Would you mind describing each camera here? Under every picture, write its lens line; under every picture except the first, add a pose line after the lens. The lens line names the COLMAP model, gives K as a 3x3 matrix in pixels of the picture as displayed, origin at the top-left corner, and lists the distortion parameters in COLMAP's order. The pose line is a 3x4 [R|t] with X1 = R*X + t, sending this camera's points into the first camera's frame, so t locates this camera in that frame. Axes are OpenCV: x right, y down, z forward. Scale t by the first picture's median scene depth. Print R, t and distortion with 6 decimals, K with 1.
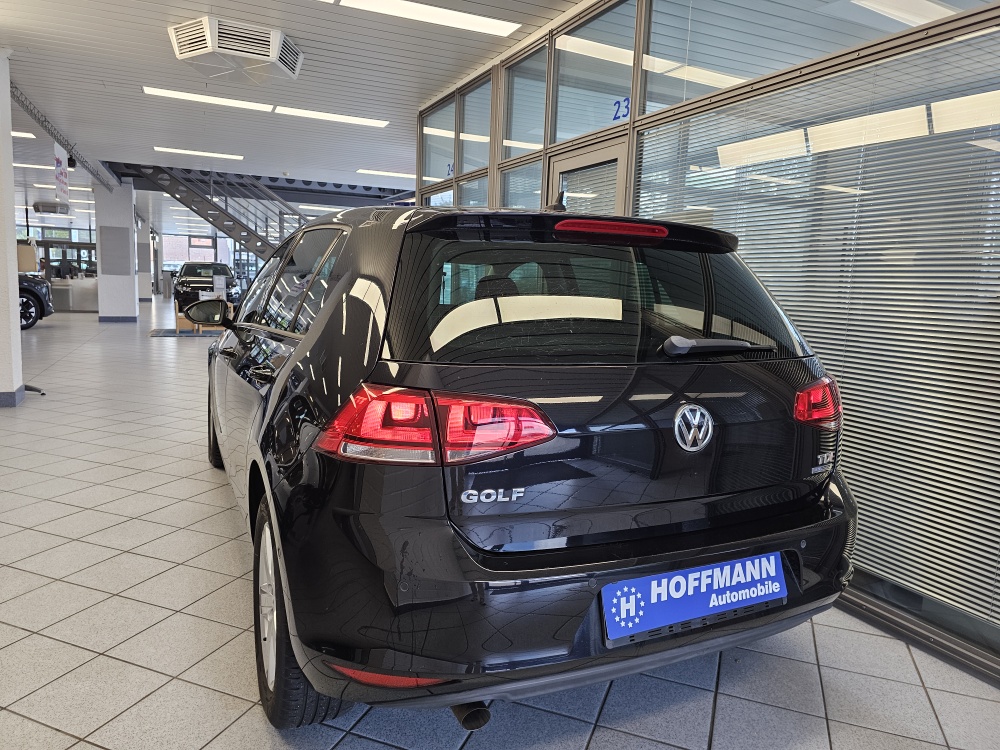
lens RADIAL K [[675.3, 0, 499.4], [0, 675.3, 352.6], [0, 0, 1]] dist [0.051543, -0.054495]
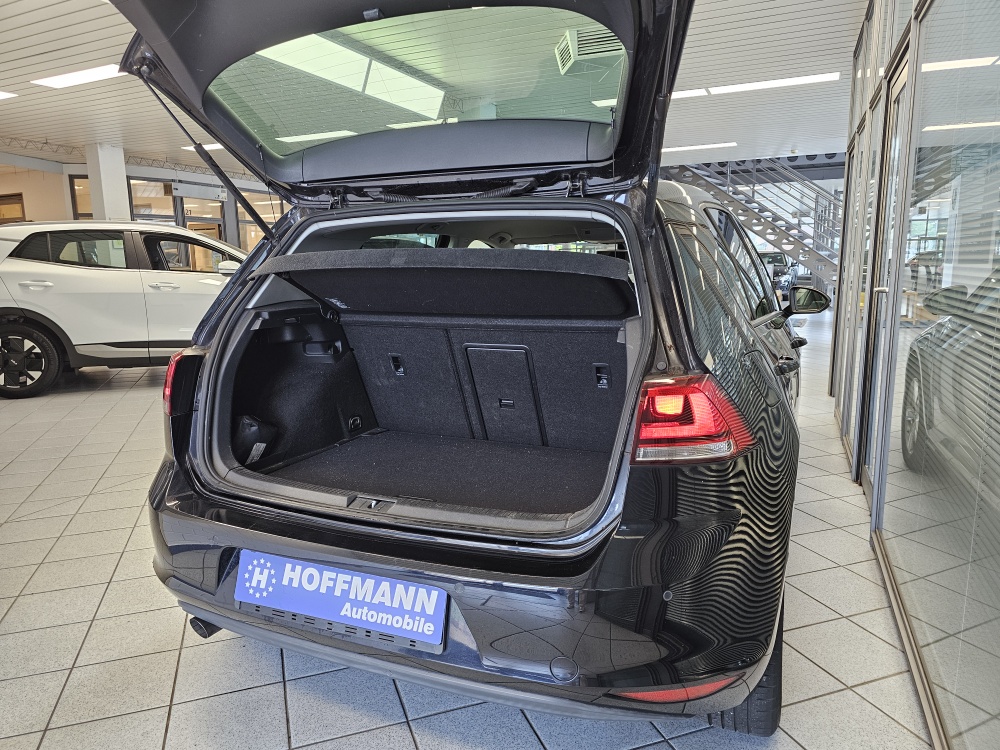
lens RADIAL K [[675.3, 0, 505.5], [0, 675.3, 367.1], [0, 0, 1]] dist [0.051543, -0.054495]
pose [[0.652176, 0.070115, -0.754818, 1.070971], [-0.042751, 0.997531, 0.055722, -0.011370], [0.756861, -0.004071, 0.653563, 0.561177]]
